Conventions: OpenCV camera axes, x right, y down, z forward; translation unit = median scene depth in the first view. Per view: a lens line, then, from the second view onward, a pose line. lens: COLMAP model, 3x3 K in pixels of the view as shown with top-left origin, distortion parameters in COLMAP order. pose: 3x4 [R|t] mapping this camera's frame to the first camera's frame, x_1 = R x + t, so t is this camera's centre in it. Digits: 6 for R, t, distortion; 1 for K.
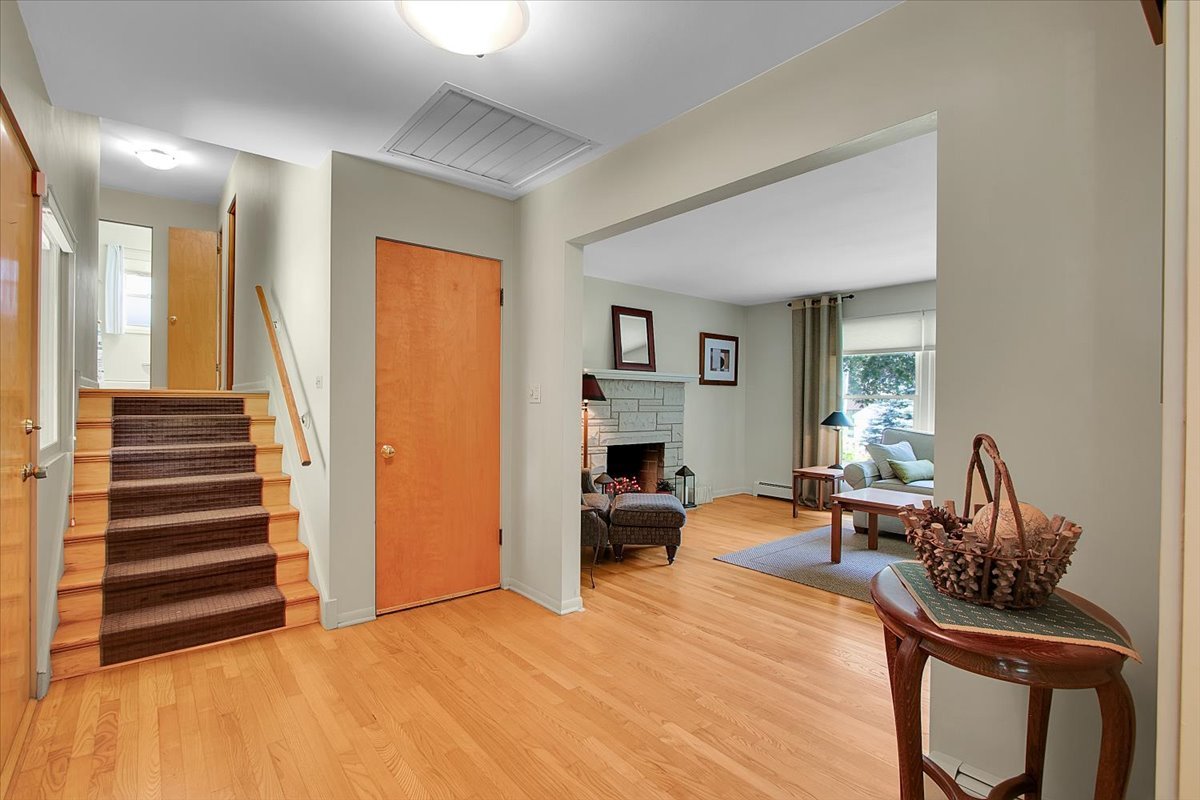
lens RADIAL K [[558.7, 0, 583.7], [0, 558.7, 403.8], [0, 0, 1]] dist [-0.013021, 0.001105]
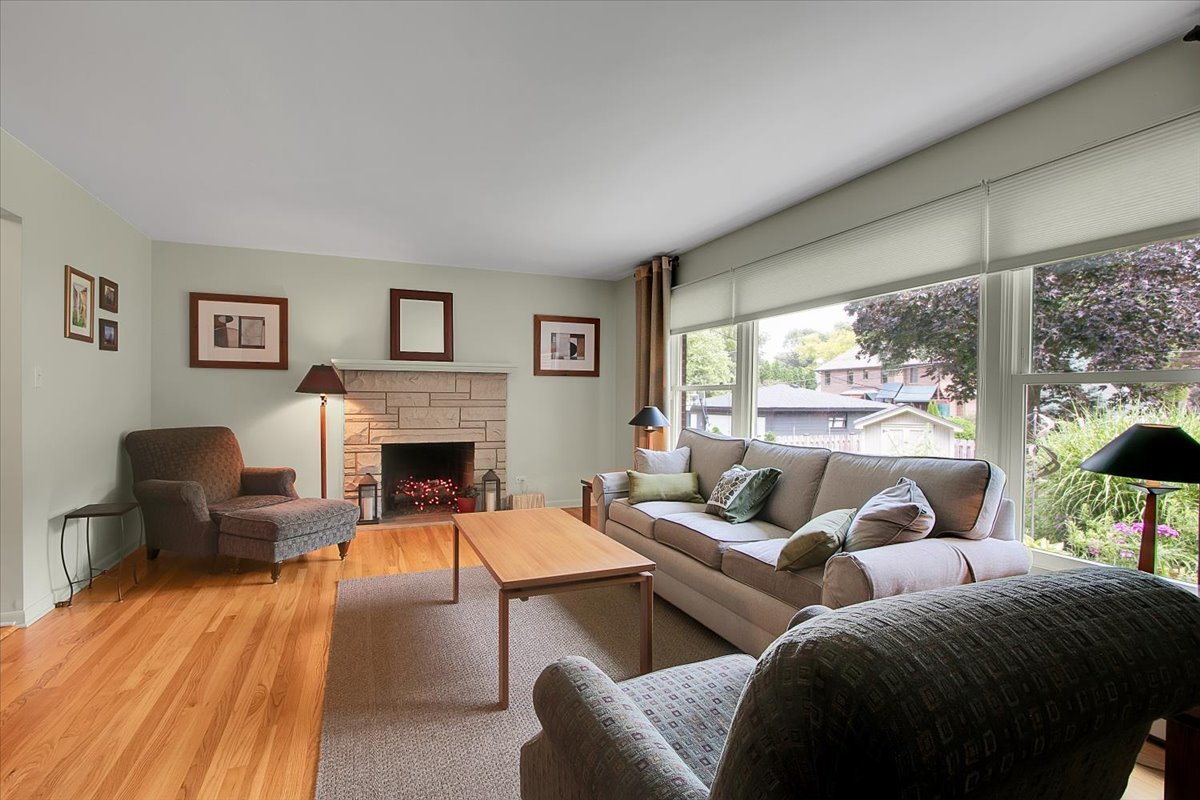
lens RADIAL K [[558.7, 0, 583.7], [0, 558.7, 403.8], [0, 0, 1]] dist [-0.013021, 0.001105]
pose [[0.955129, 0.001250, -0.296188, 0.578592], [0.001181, 0.999967, 0.008029, 0.002406], [0.296189, -0.008018, 0.955096, 0.215242]]
